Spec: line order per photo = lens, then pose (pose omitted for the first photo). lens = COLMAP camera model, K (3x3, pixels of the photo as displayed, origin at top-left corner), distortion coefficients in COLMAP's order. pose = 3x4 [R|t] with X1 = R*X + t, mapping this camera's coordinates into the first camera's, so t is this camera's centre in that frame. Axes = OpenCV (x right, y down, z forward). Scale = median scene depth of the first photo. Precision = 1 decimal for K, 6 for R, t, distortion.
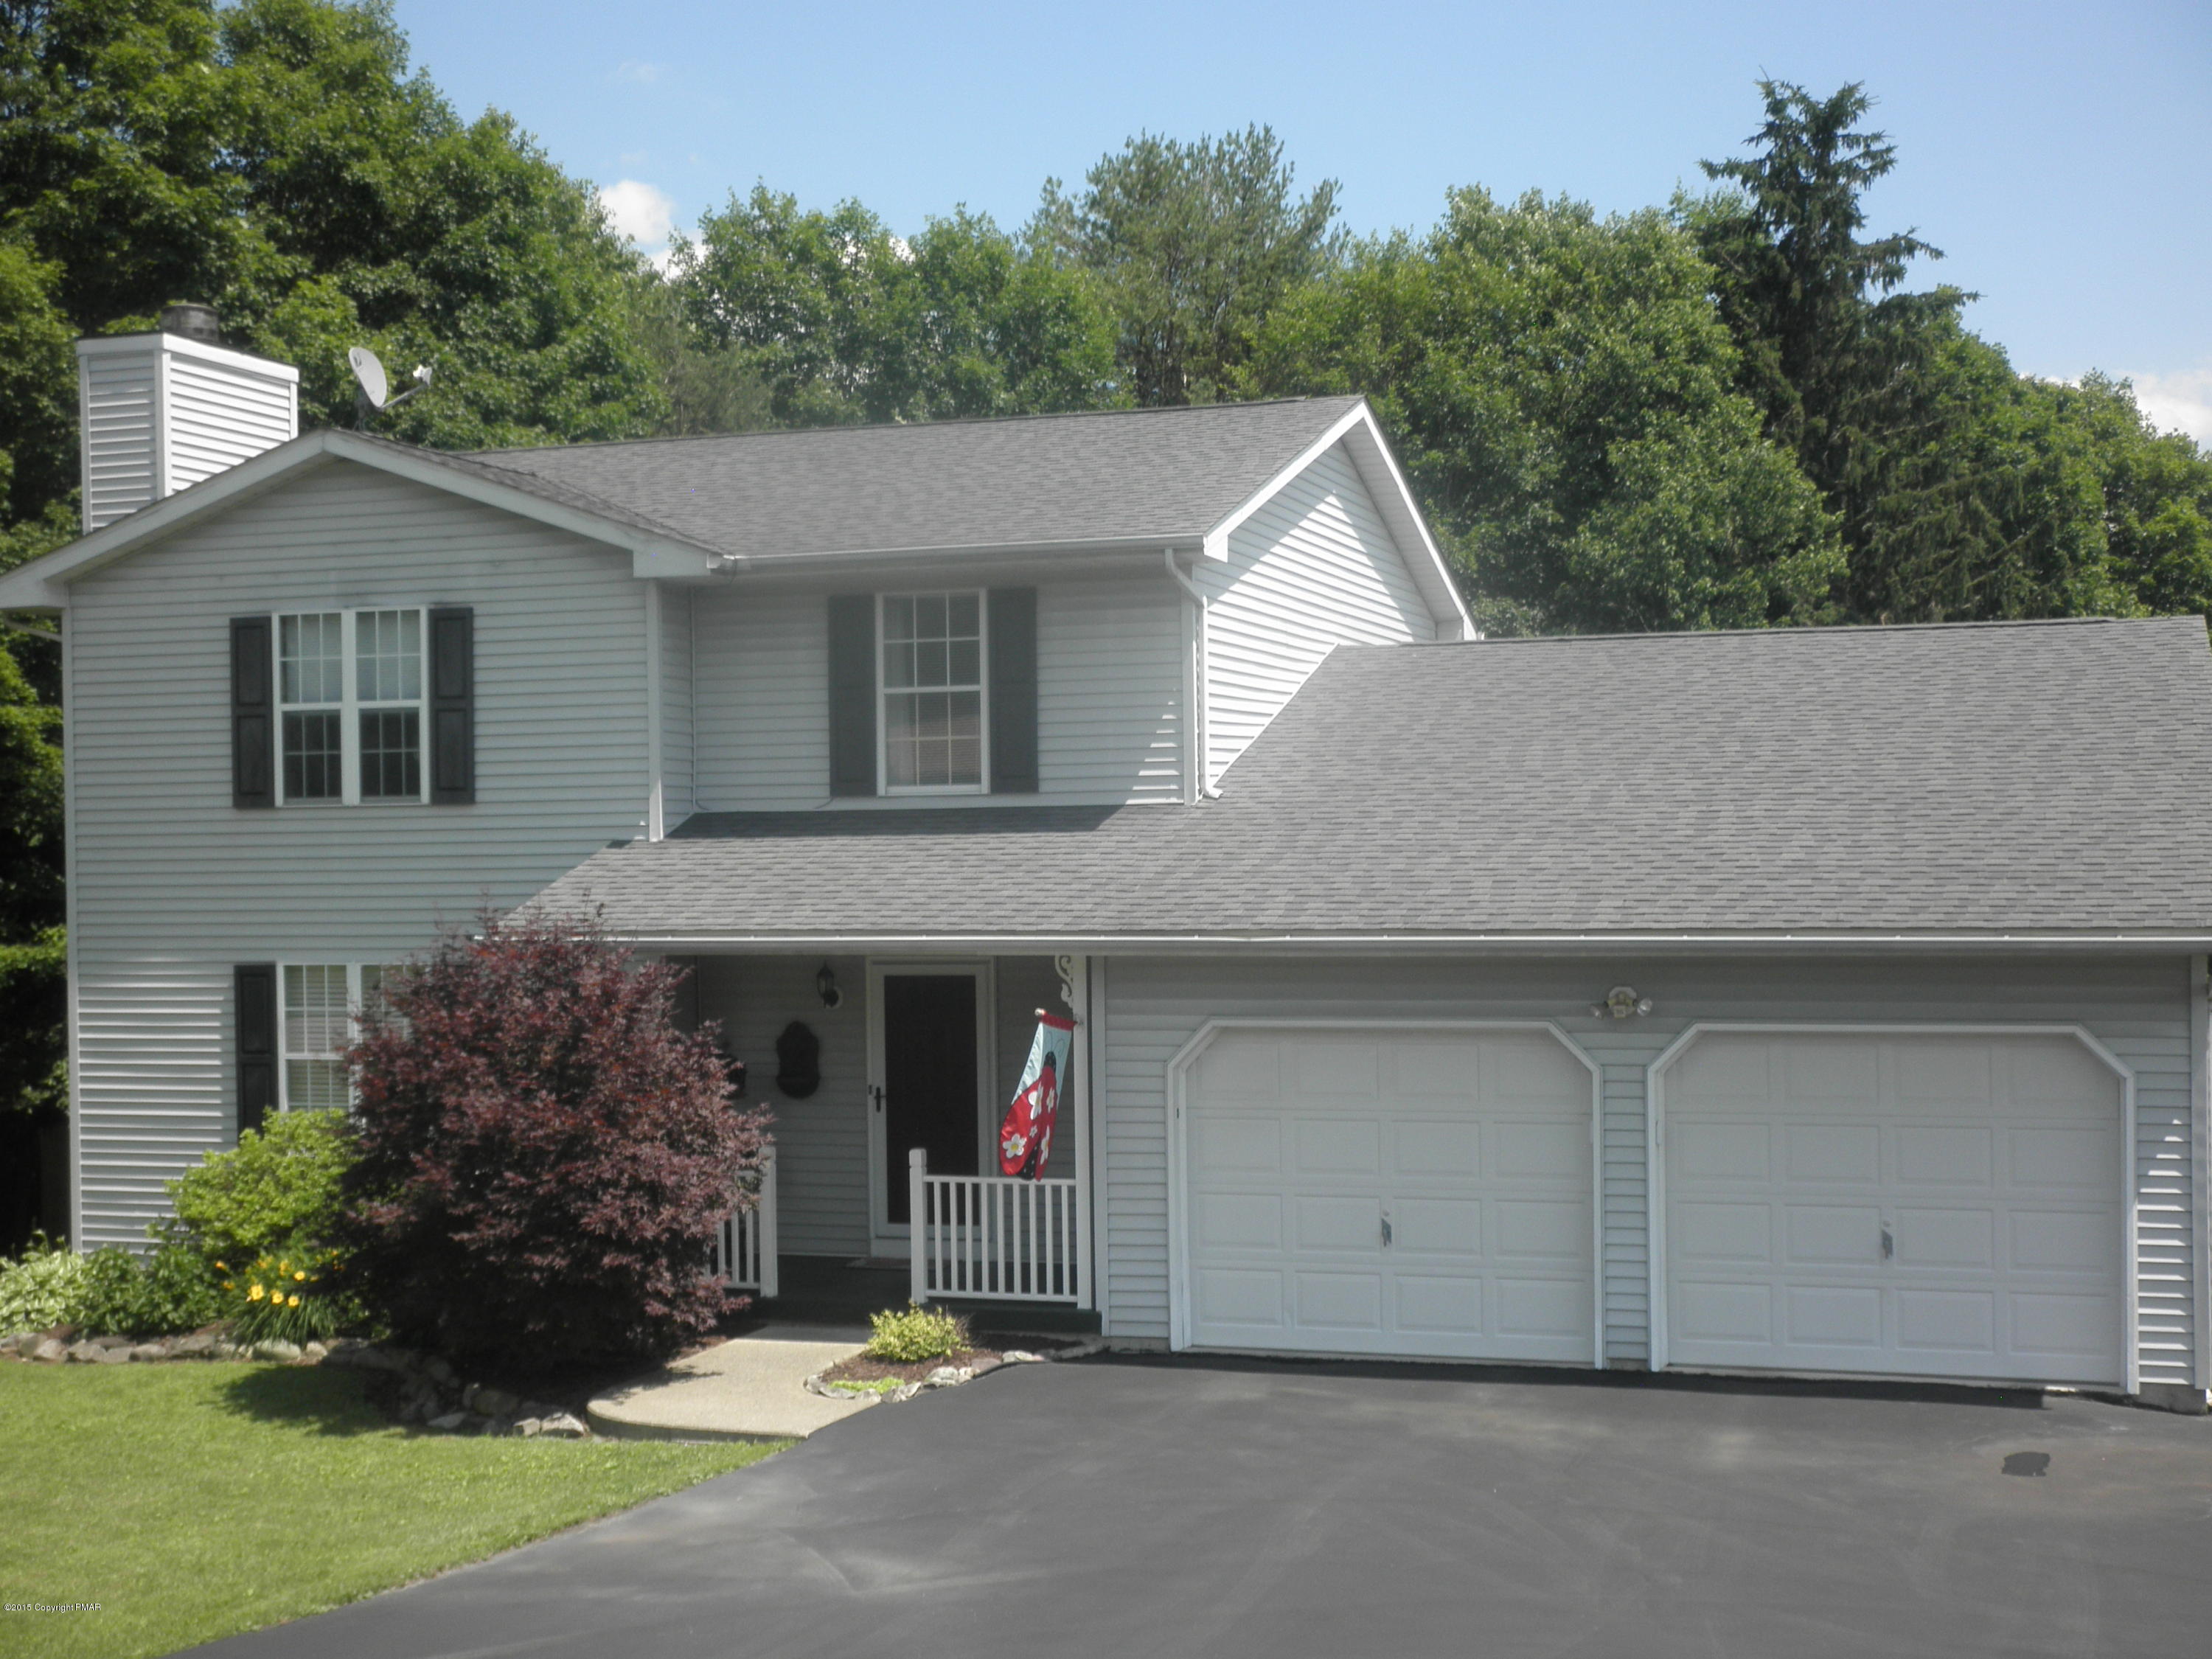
lens RADIAL K [[2854.4, 0, 1106.0], [0, 2854.4, 829.5], [0, 0, 1]] dist [-0.022032, -0.030816]
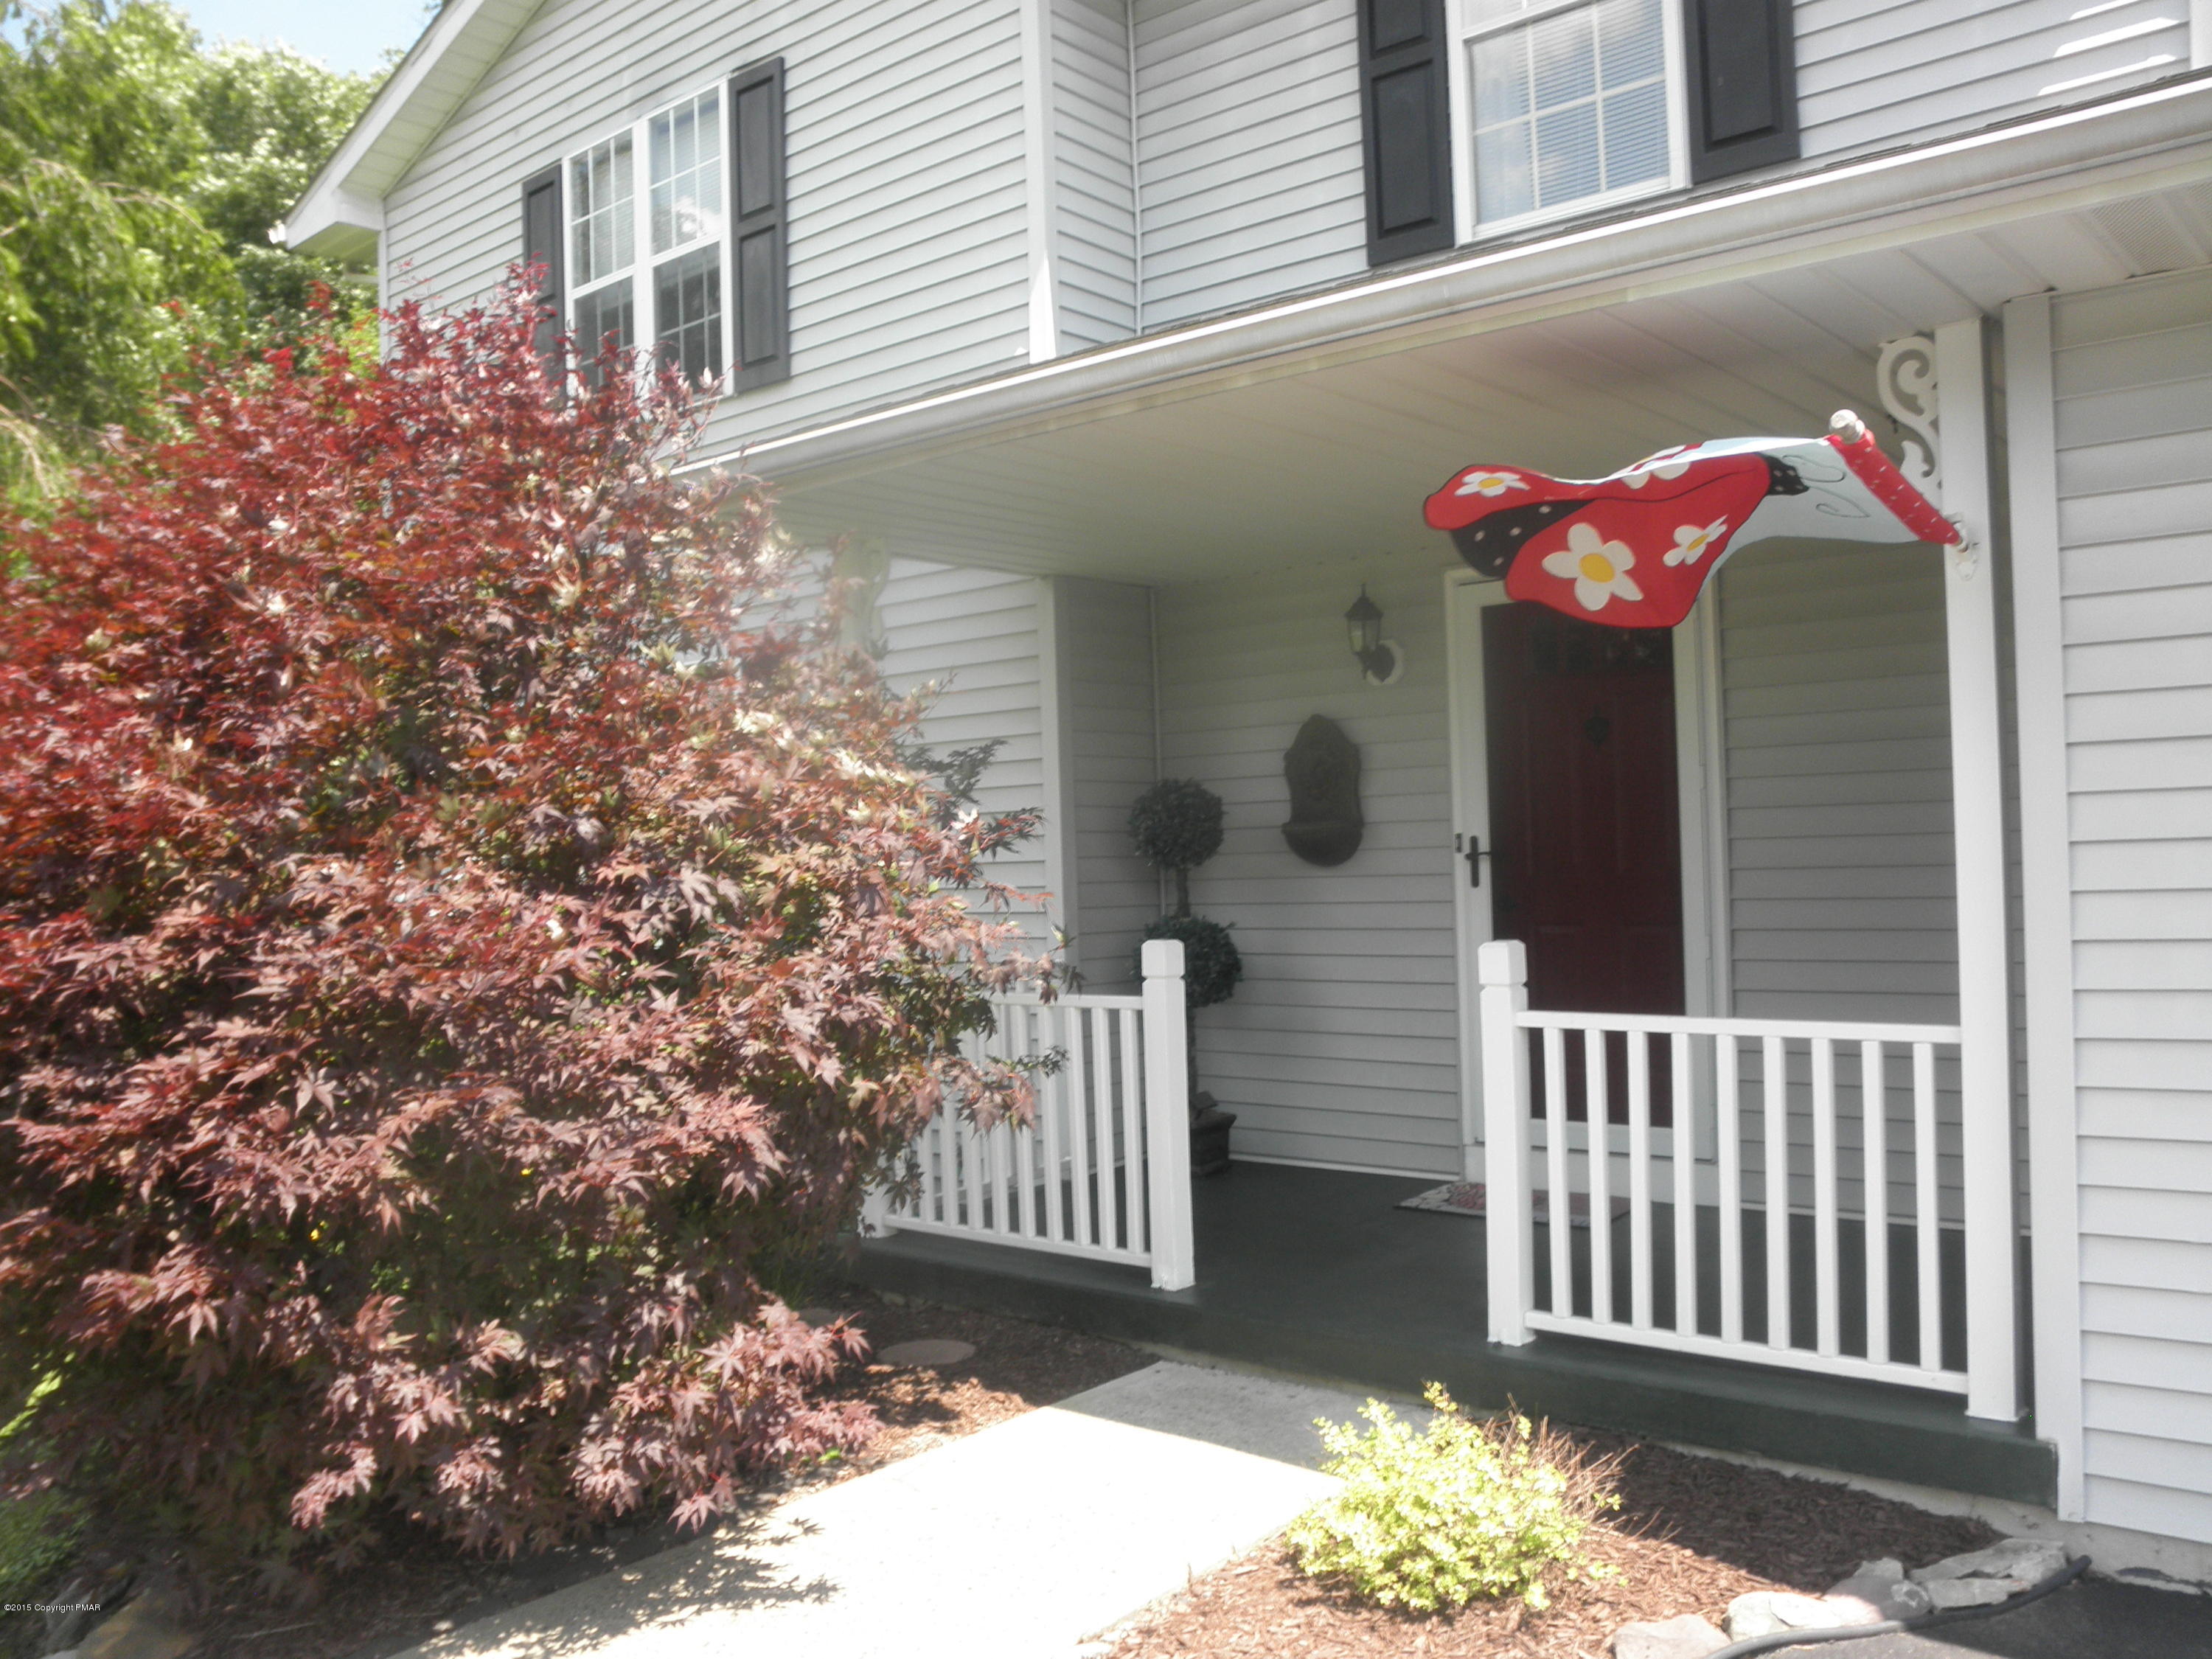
lens RADIAL K [[1834.7, 0, 1113.2], [0, 1834.7, 850.3], [0, 0, 1]] dist [-0.057651, 0.009833]
pose [[0.931175, -0.015994, -0.364222, -0.024448], [0.025438, 0.999453, 0.021146, 0.092881], [0.363684, -0.028956, 0.931072, 0.749610]]
